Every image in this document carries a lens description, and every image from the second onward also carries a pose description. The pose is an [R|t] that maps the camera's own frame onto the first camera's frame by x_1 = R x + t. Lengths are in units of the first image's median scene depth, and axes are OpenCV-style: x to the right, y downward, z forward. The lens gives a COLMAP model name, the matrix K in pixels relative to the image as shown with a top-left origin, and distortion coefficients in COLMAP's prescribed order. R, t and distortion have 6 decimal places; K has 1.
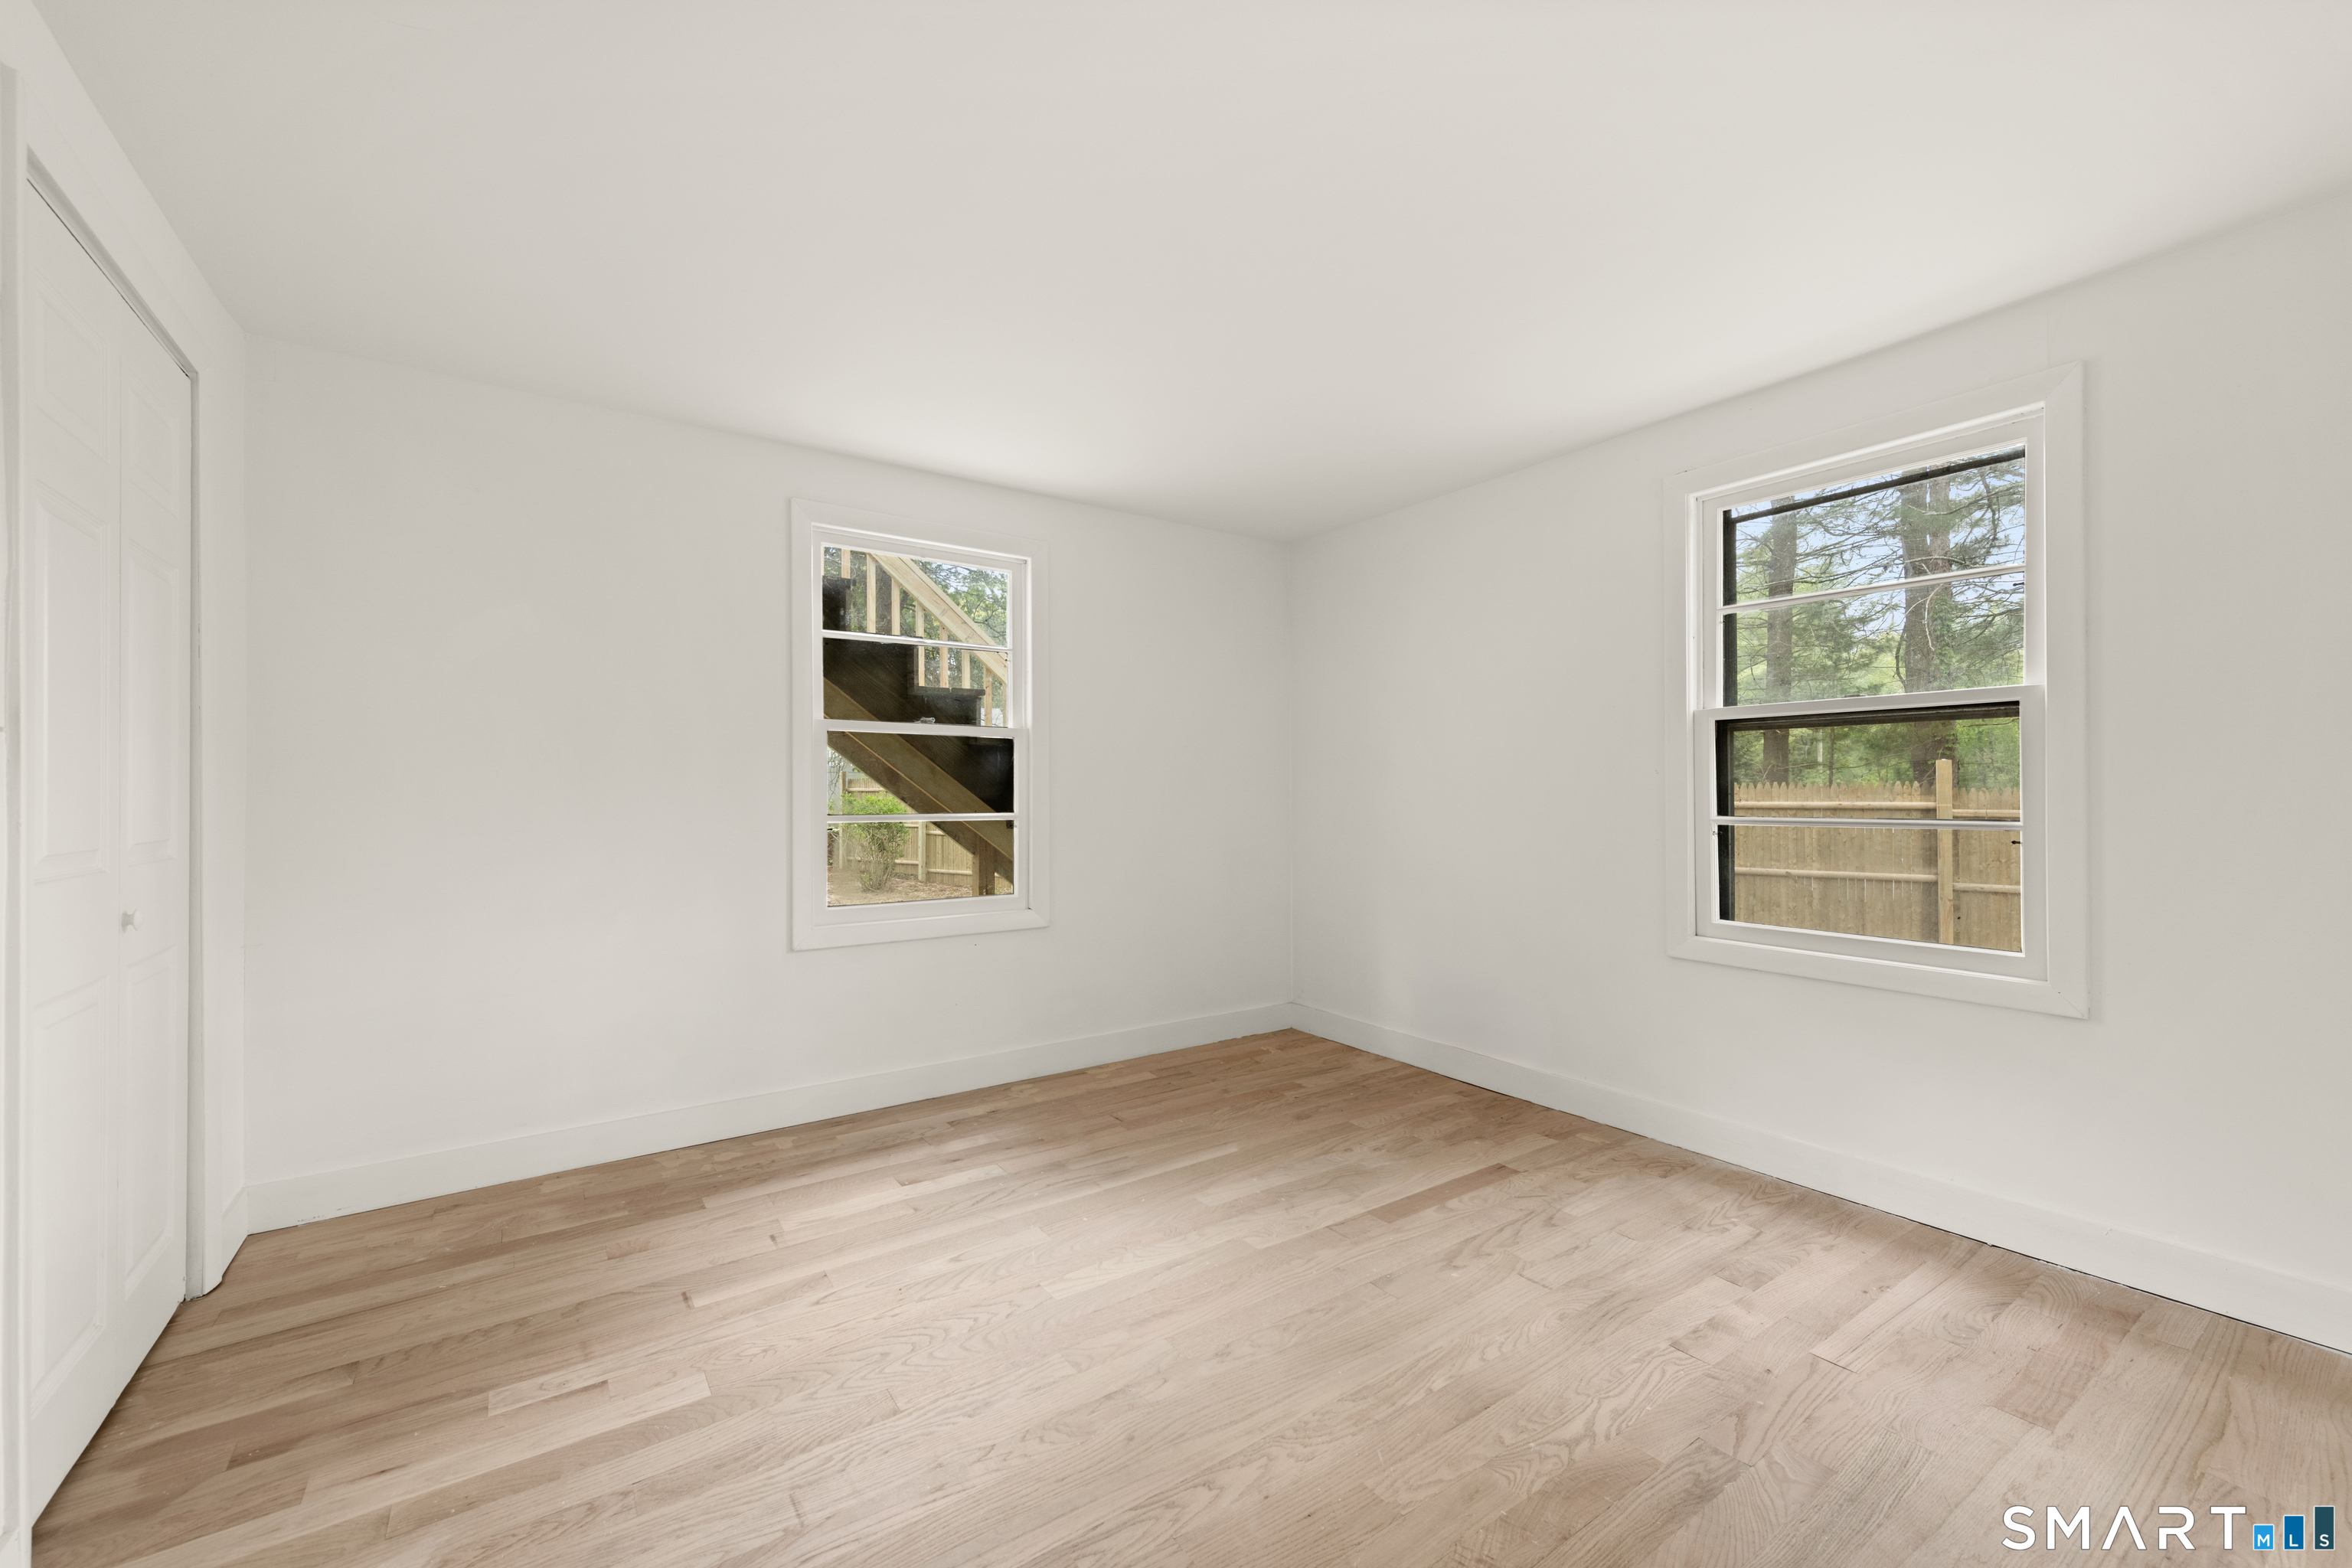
lens RADIAL K [[958.8, 0, 1165.0], [0, 958.8, 795.3], [0, 0, 1]] dist [0.023019, -0.000020]
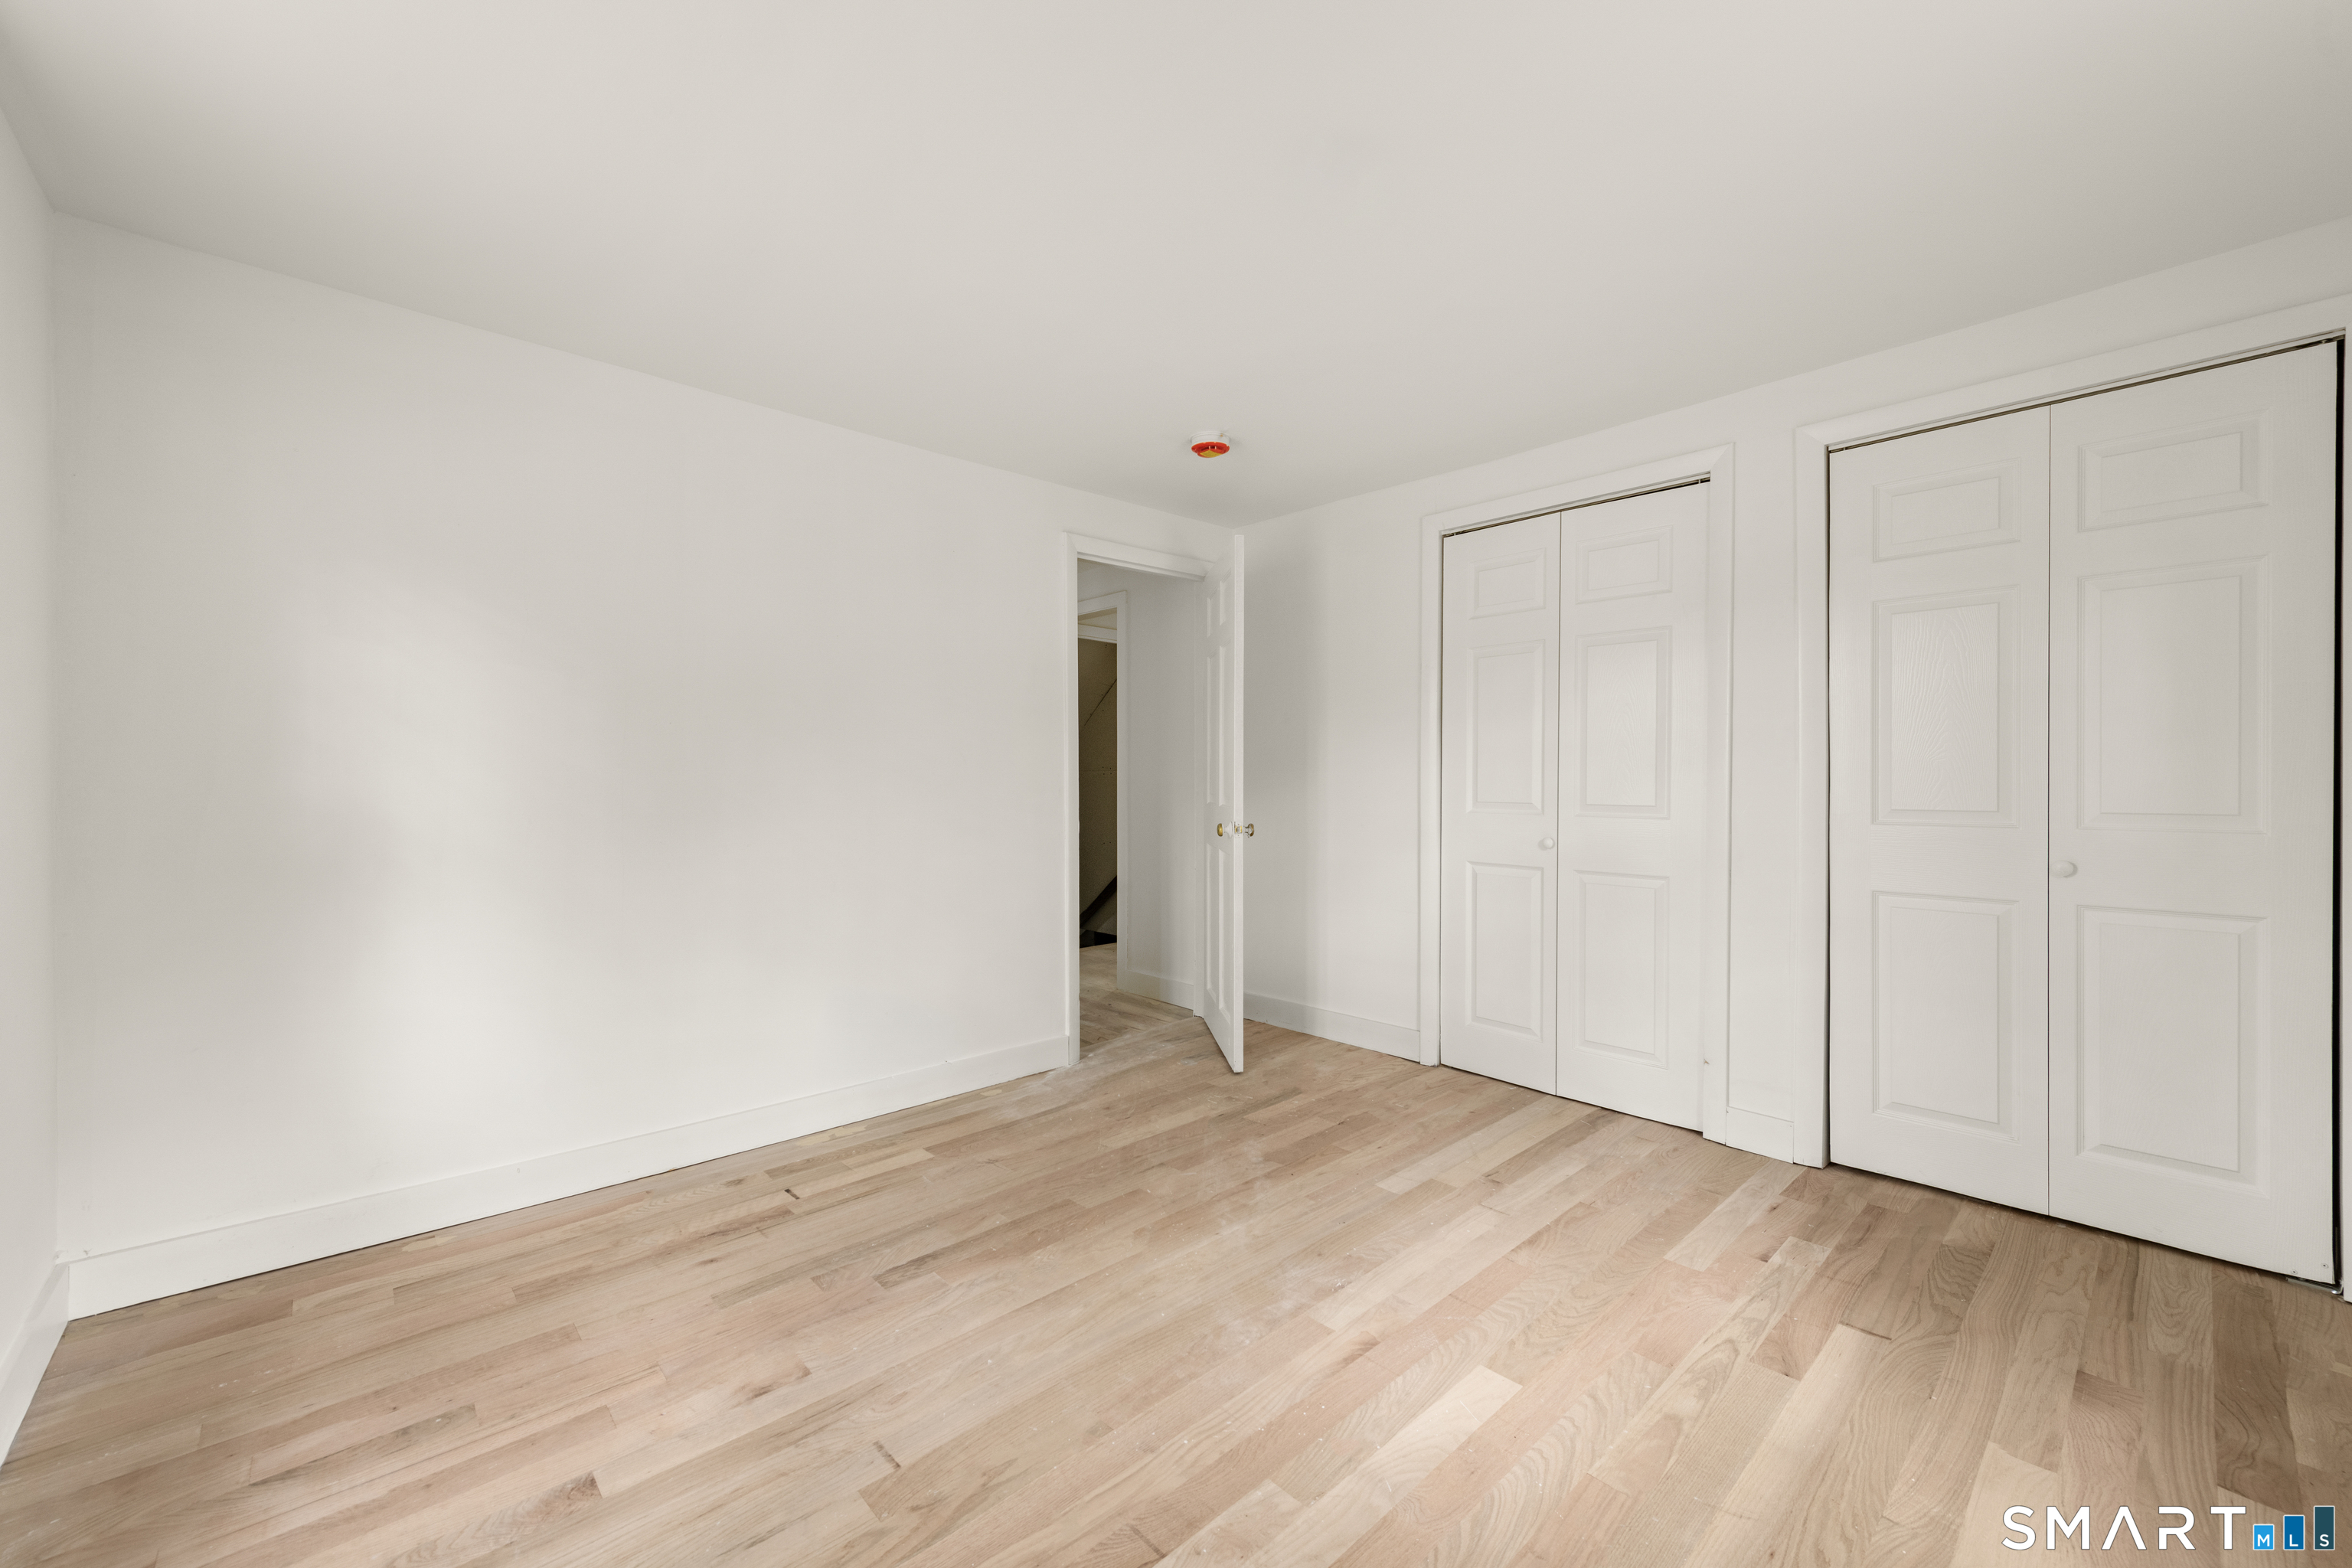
lens RADIAL K [[923.7, 0, 1165.0], [0, 923.7, 774.0], [0, 0, 1]] dist [0.008780, -0.000209]
pose [[-0.991268, 0.005776, -0.131737, 0.287719], [0.005940, 0.999982, -0.000853, -0.007335], [0.131730, -0.001628, -0.991284, 1.871639]]
